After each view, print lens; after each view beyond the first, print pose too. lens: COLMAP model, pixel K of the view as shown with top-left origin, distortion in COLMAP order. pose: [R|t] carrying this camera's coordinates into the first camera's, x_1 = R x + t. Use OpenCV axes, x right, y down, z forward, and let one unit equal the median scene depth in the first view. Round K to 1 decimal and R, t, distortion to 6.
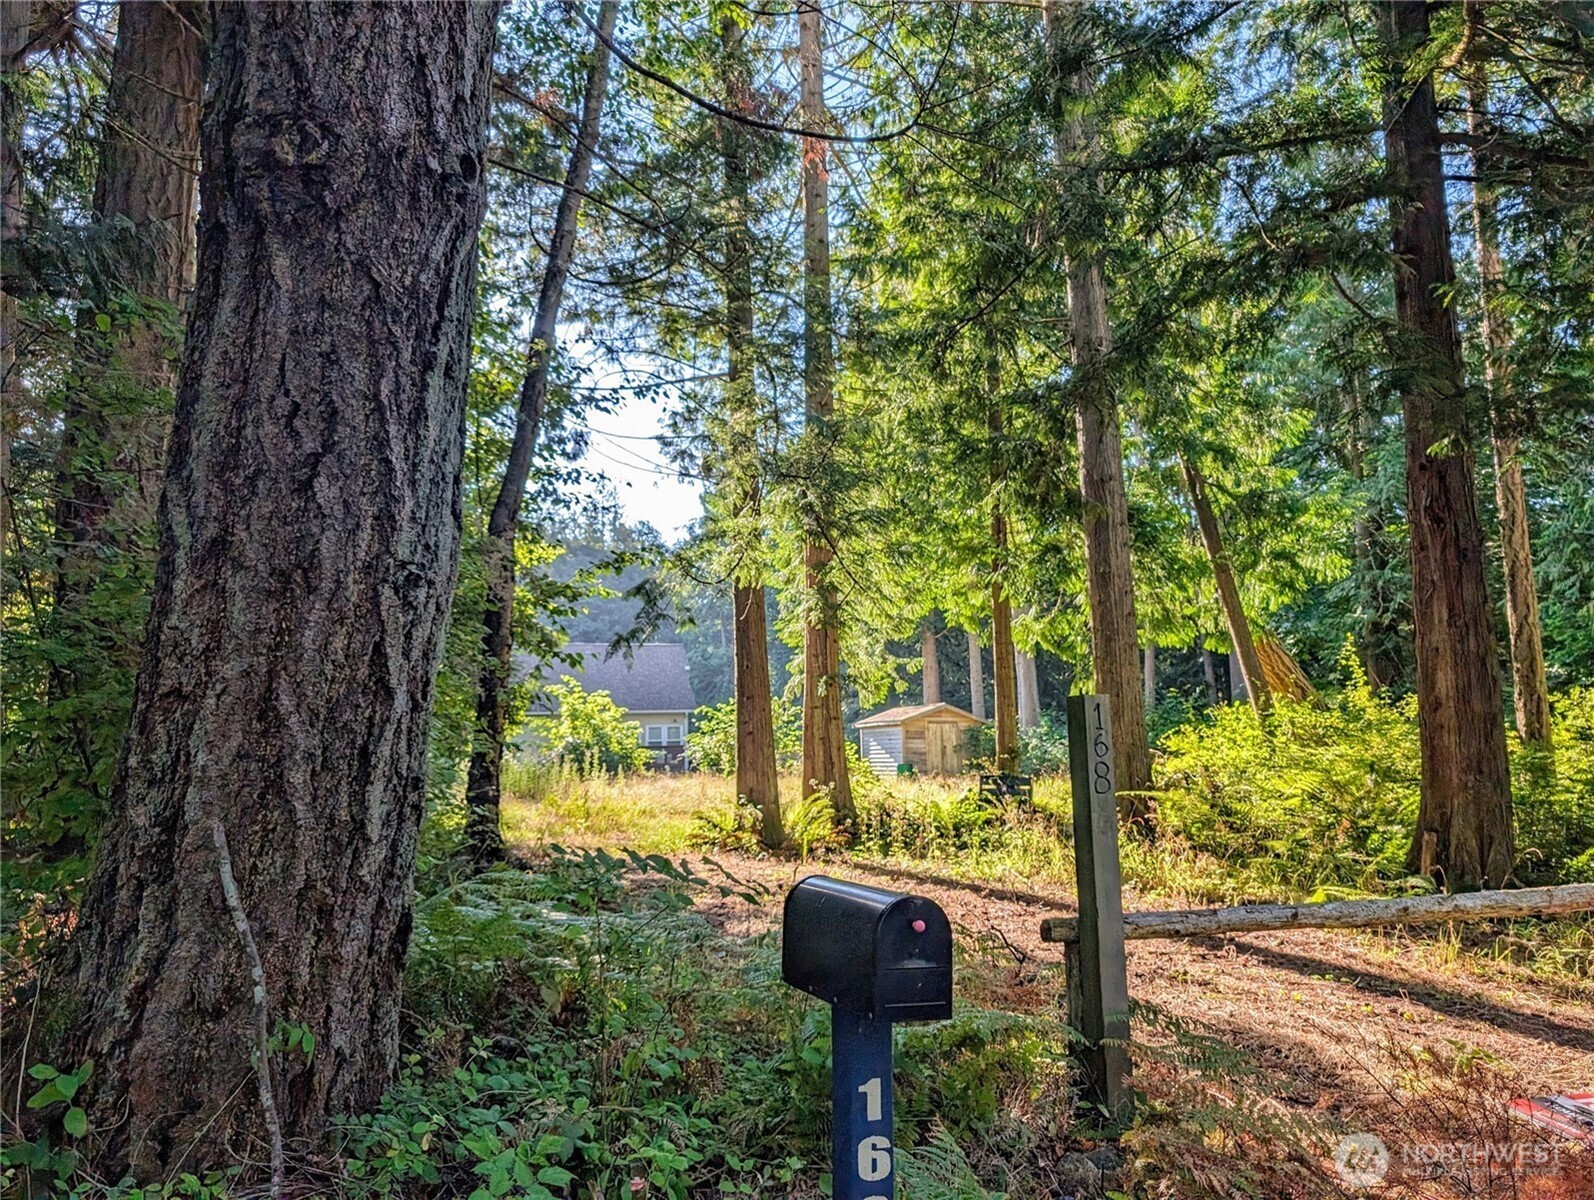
lens RADIAL K [[1167.9, 0, 814.0], [0, 1167.9, 628.4], [0, 0, 1]] dist [0.018971, -0.024573]
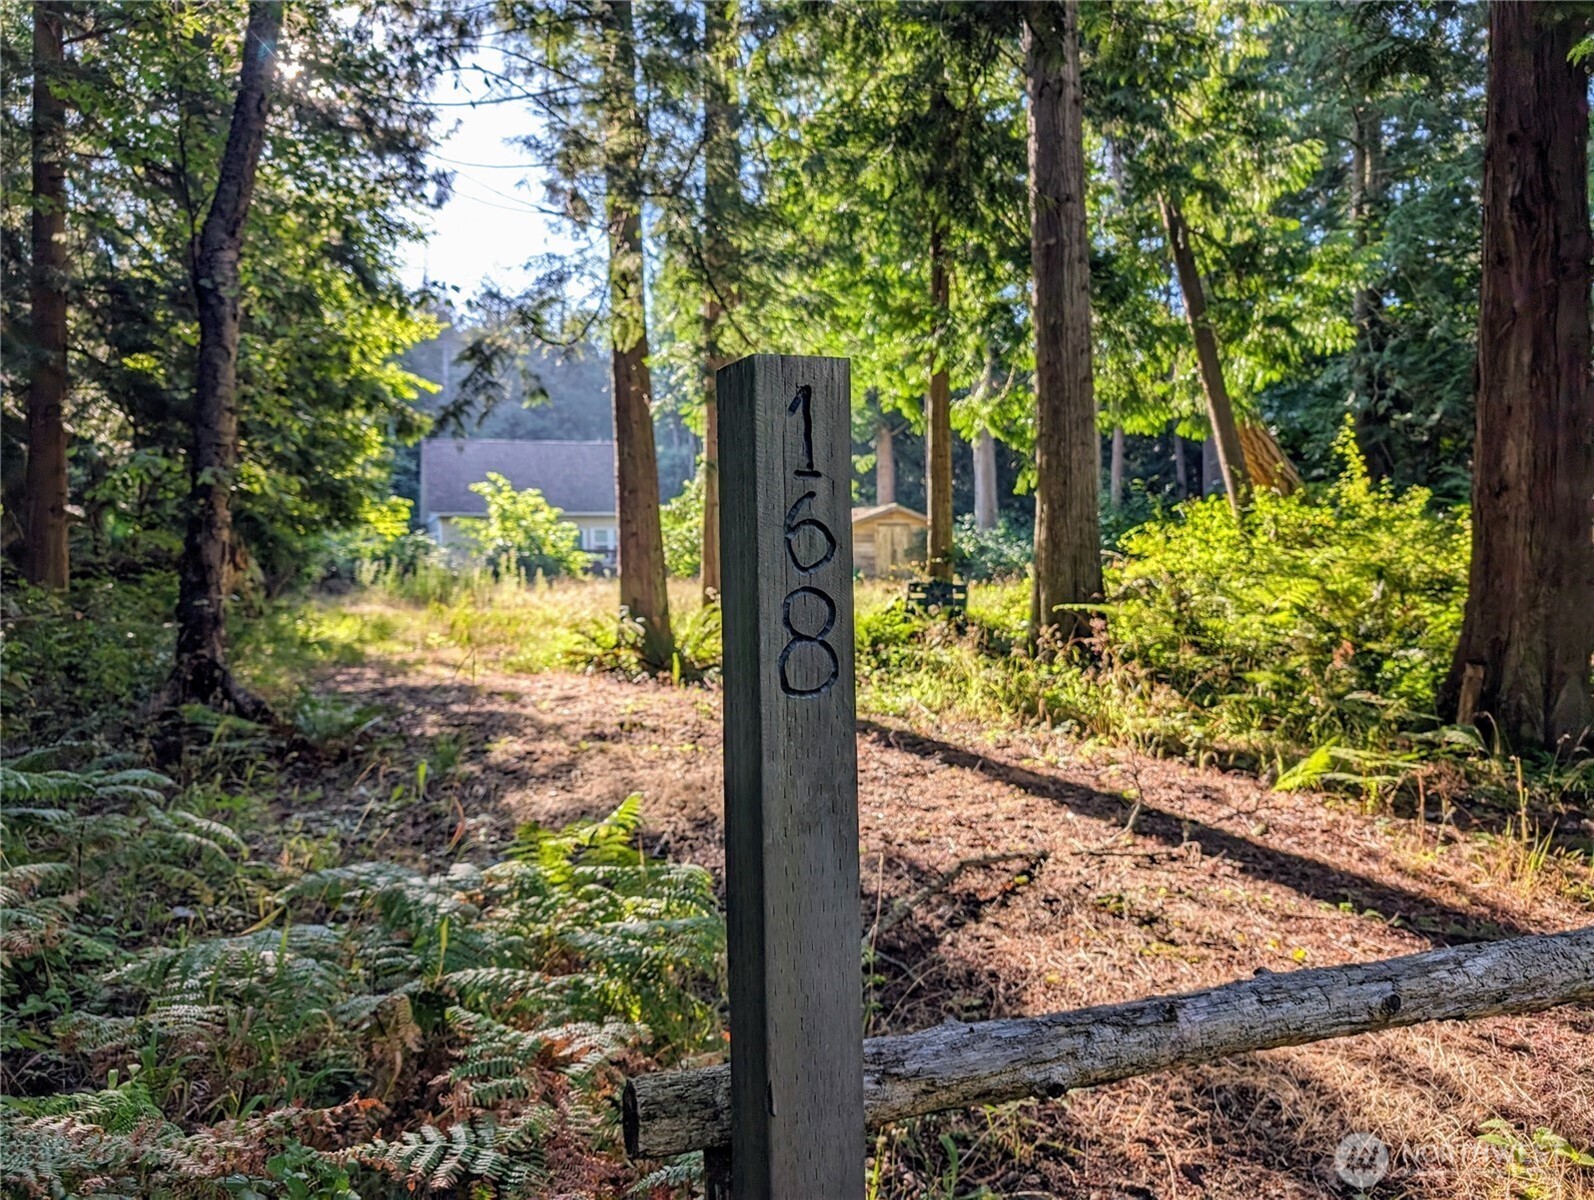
lens RADIAL K [[1167.9, 0, 791.0], [0, 1167.9, 627.9], [0, 0, 1]] dist [0.018971, -0.024573]
pose [[0.999974, 0.000338, 0.007189, 0.048088], [-0.001531, 0.986025, 0.166590, 0.015450], [-0.007033, -0.166597, 0.986000, 0.143835]]
